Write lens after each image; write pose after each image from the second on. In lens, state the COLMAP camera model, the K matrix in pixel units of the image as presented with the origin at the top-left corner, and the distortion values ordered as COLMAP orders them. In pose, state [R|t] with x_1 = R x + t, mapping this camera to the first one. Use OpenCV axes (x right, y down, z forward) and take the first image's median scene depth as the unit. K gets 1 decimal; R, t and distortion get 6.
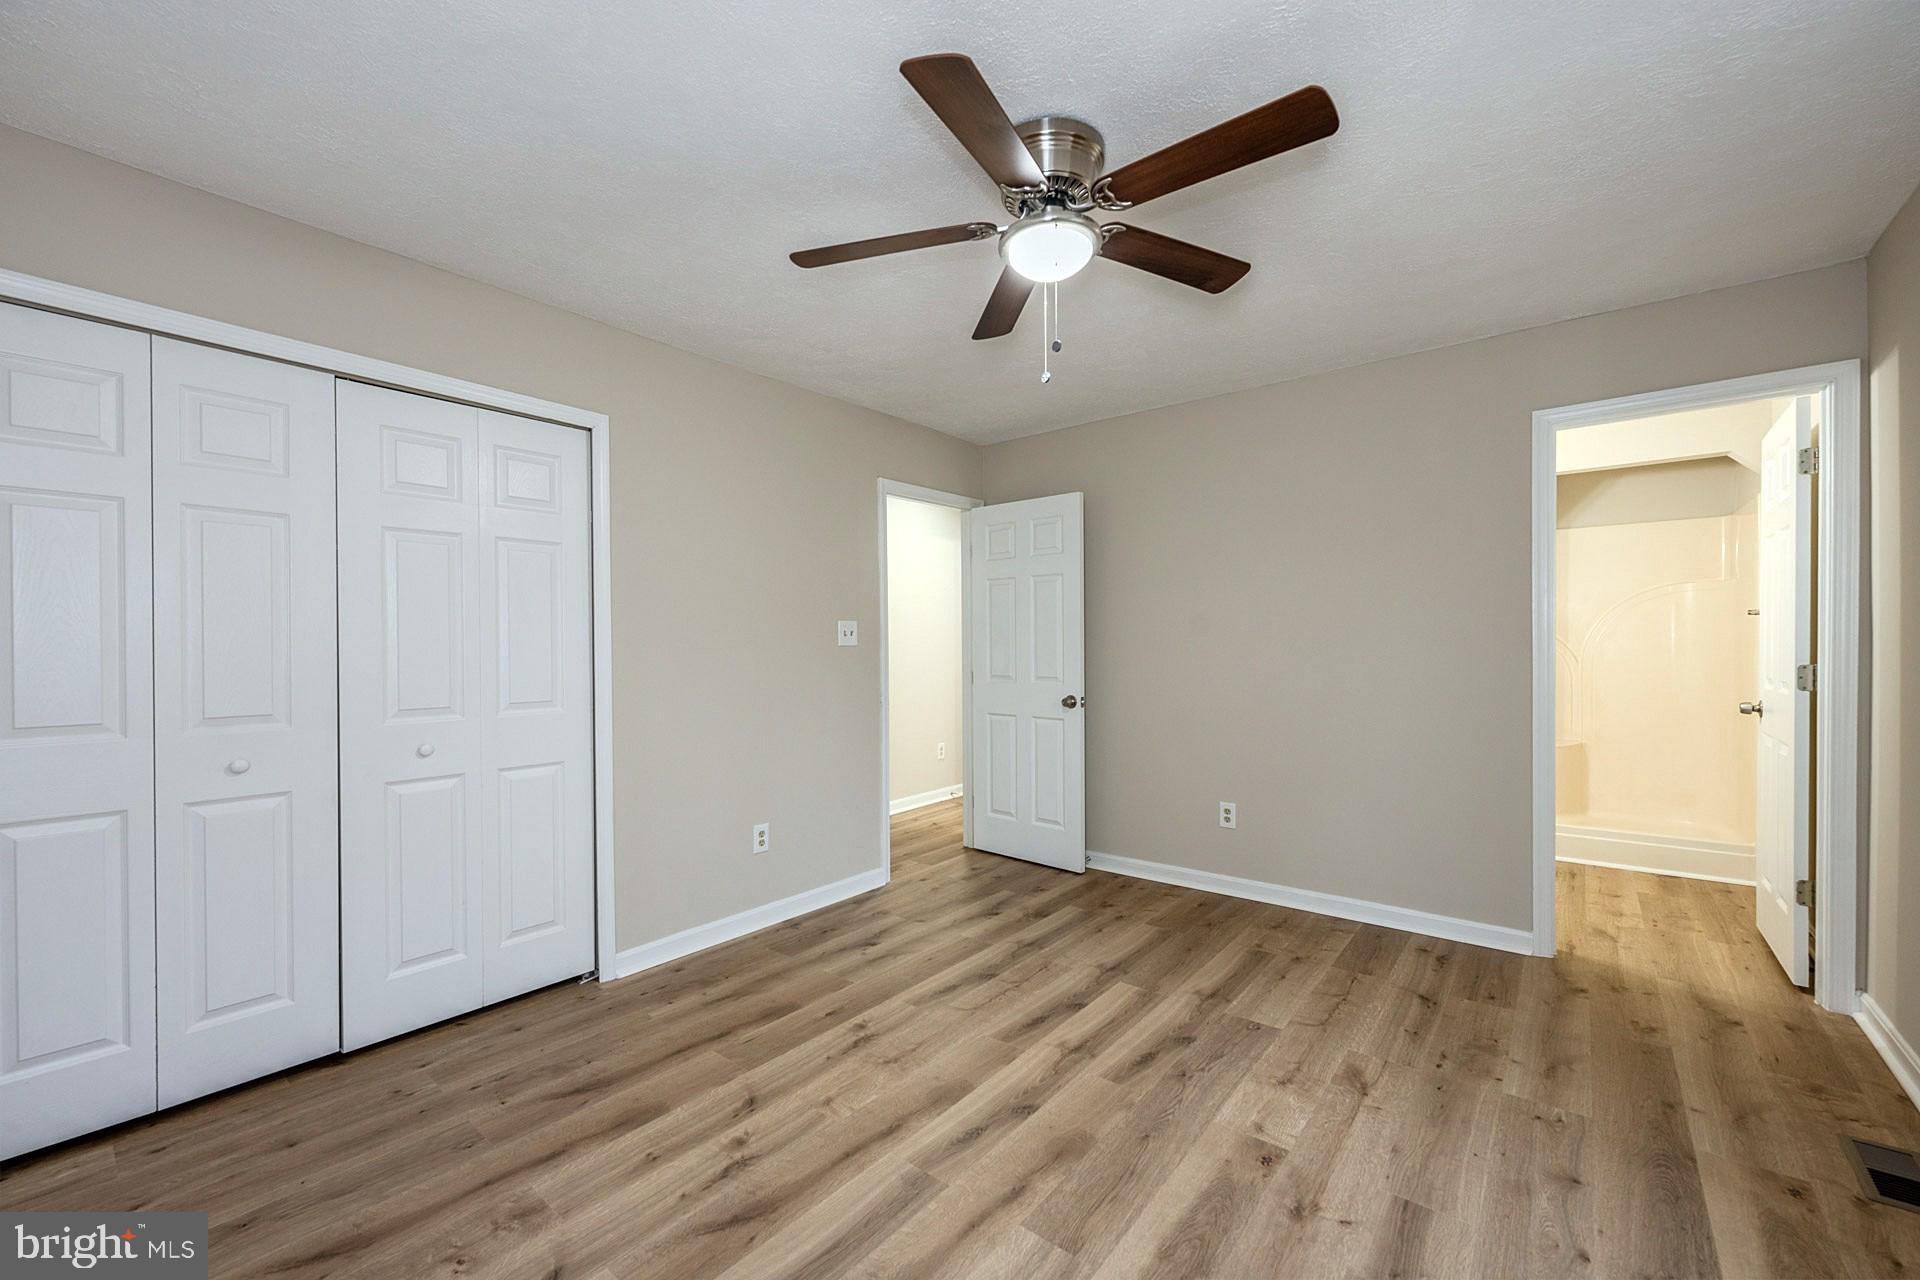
lens RADIAL K [[765.9, 0, 960.2], [0, 765.9, 638.7], [0, 0, 1]] dist [-0.000240, -0.000203]
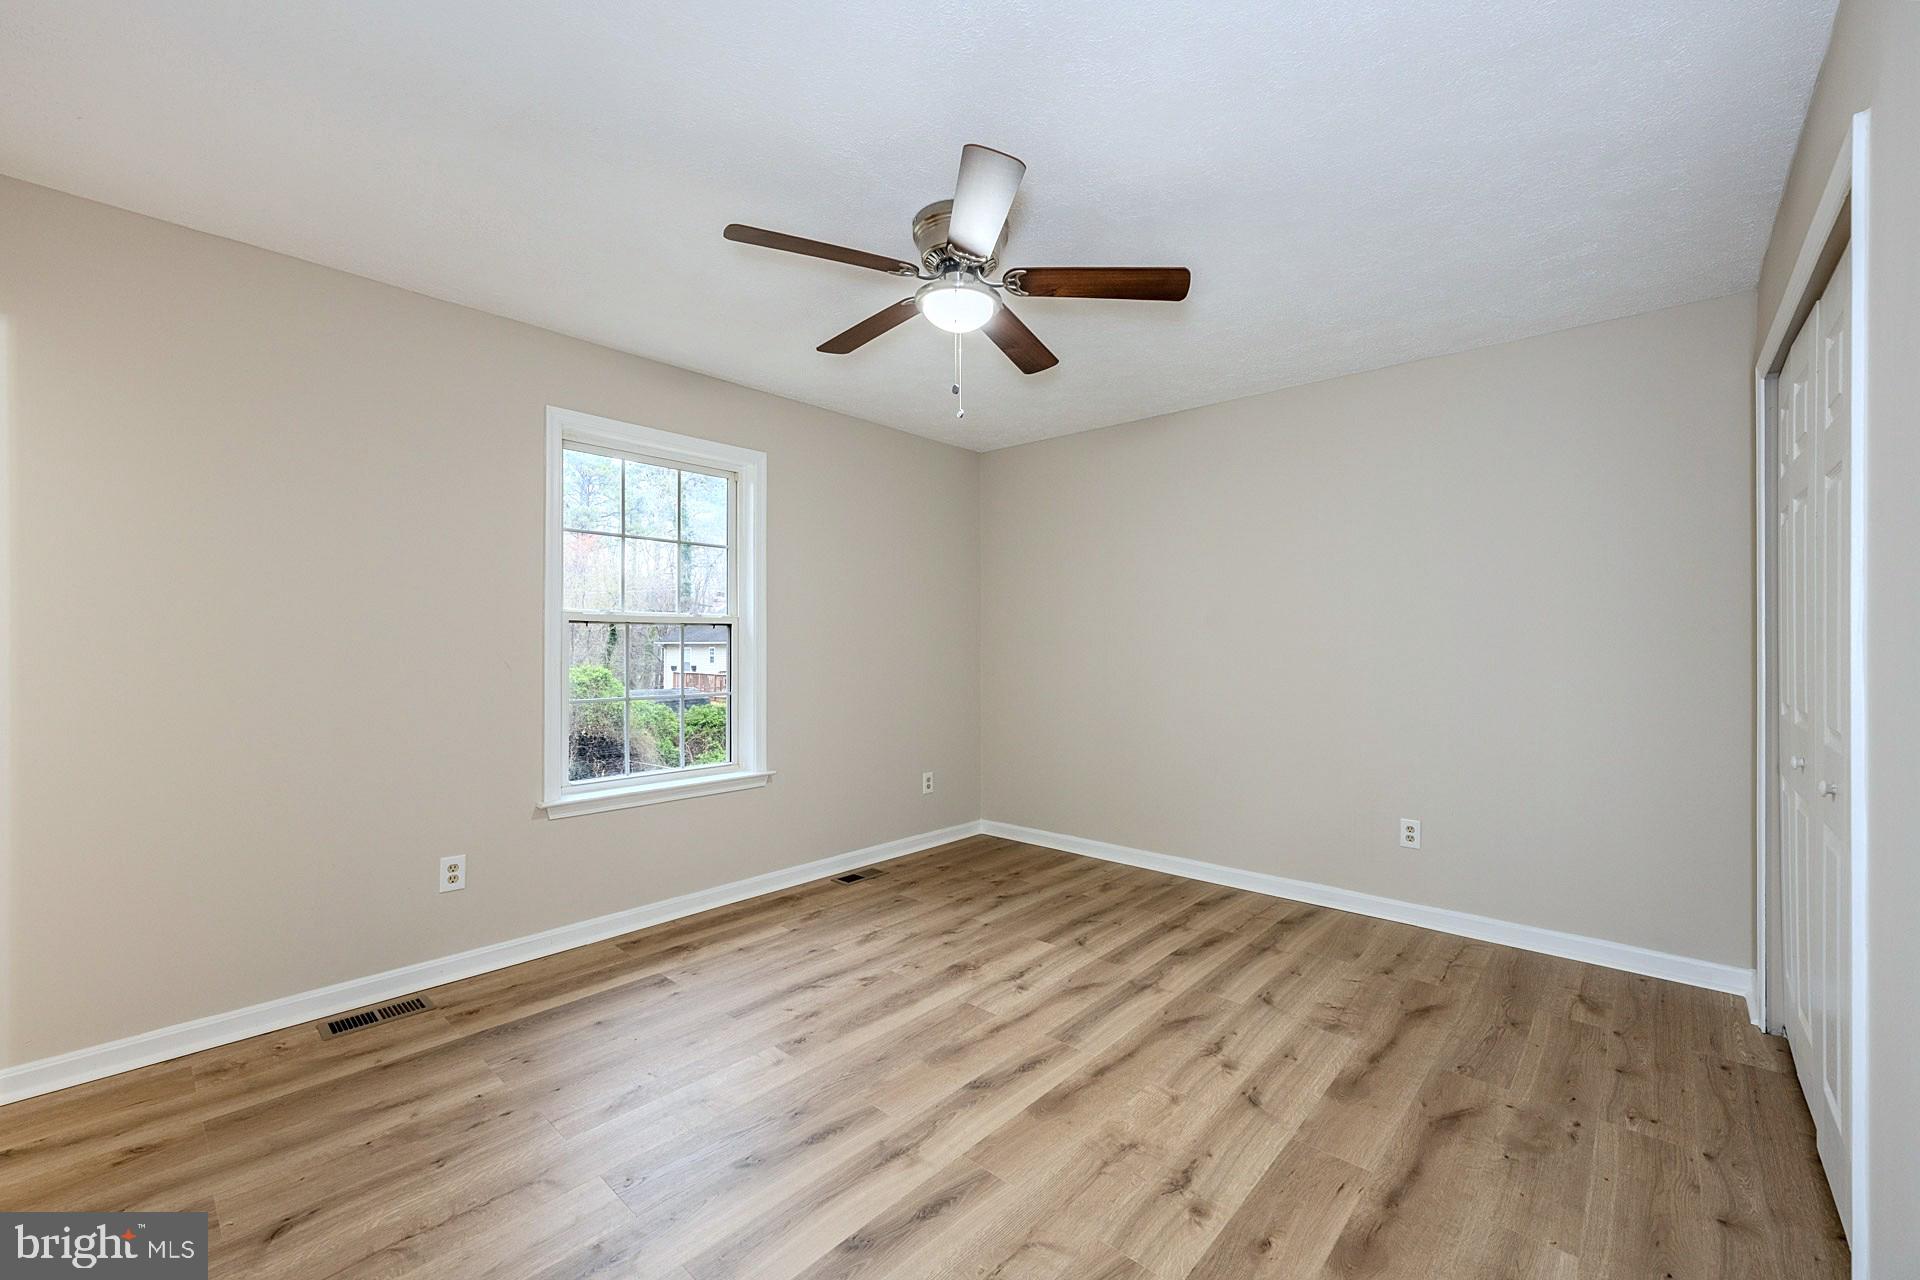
lens RADIAL K [[765.9, 0, 959.8], [0, 765.9, 646.8], [0, 0, 1]] dist [-0.000240, -0.000203]
pose [[-0.997924, 0.004788, 0.064229, 0.038999], [0.004869, 0.999988, 0.001103, 0.014268], [-0.064223, 0.001413, -0.997935, 2.020330]]
